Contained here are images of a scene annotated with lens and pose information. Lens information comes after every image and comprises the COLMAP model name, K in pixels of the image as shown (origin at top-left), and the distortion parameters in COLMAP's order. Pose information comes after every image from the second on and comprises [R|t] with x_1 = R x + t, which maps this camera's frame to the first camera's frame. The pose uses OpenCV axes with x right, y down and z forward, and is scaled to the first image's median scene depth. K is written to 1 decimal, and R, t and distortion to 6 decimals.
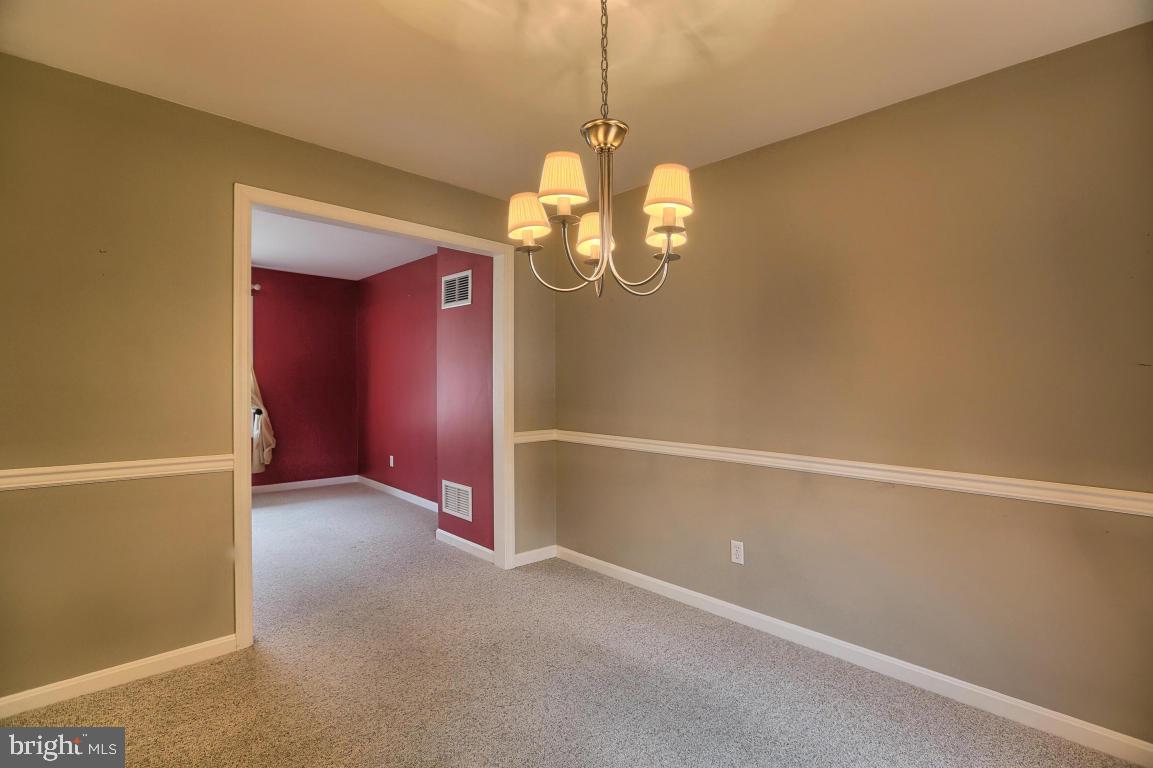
lens RADIAL K [[532.8, 0, 573.9], [0, 532.8, 383.2], [0, 0, 1]] dist [-0.031110, 0.006600]
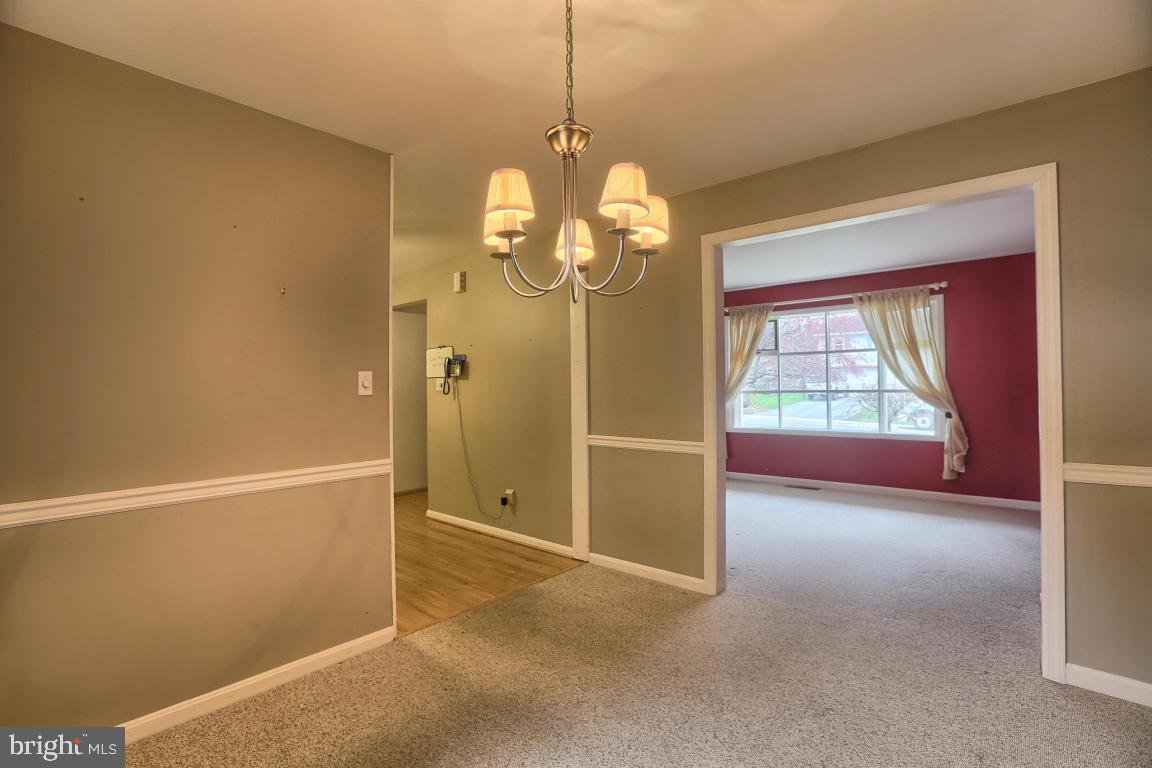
lens RADIAL K [[532.4, 0, 576.9], [0, 532.4, 385.2], [0, 0, 1]] dist [-0.031110, 0.006600]
pose [[0.097181, -0.006851, -0.995243, 0.372293], [0.010936, 0.999923, -0.005815, -0.001940], [0.995207, -0.010319, 0.097249, 0.326033]]
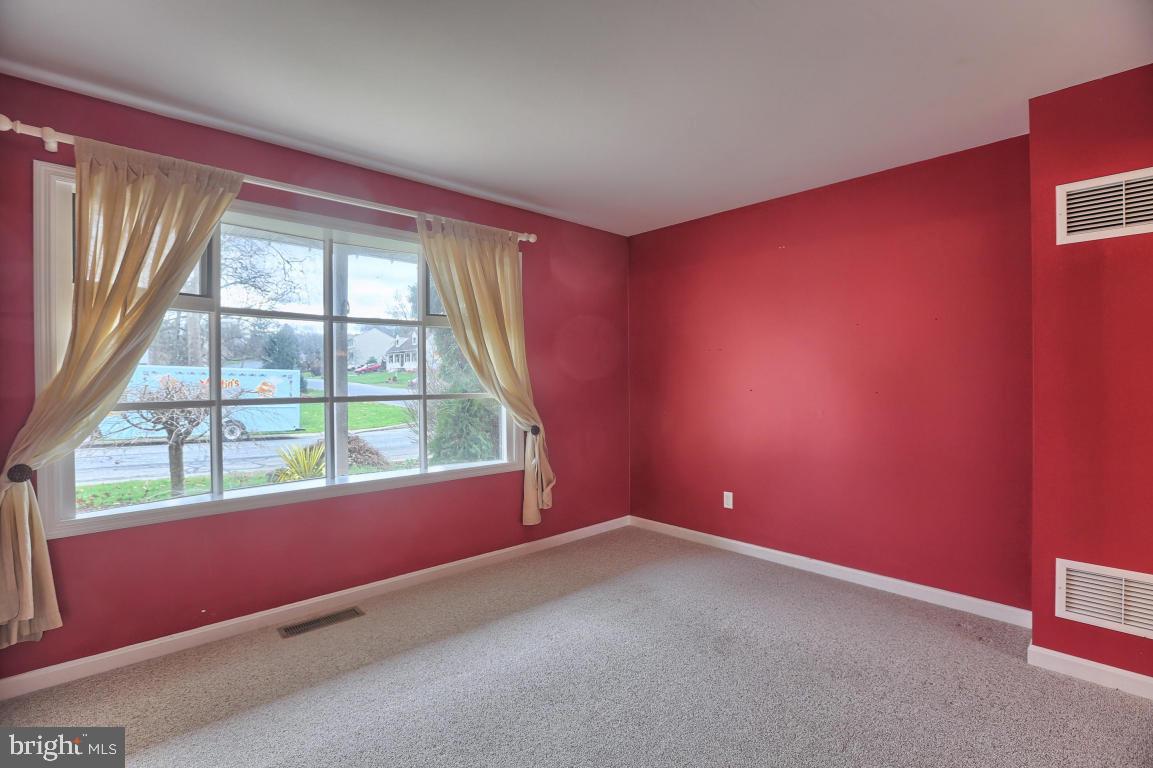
lens RADIAL K [[532.8, 0, 582.6], [0, 532.8, 386.2], [0, 0, 1]] dist [-0.031110, 0.006600]
pose [[0.999905, -0.013285, -0.003617, -0.718339], [0.013311, 0.999885, 0.007237, -0.005443], [0.003520, -0.007285, 0.999967, 0.459075]]
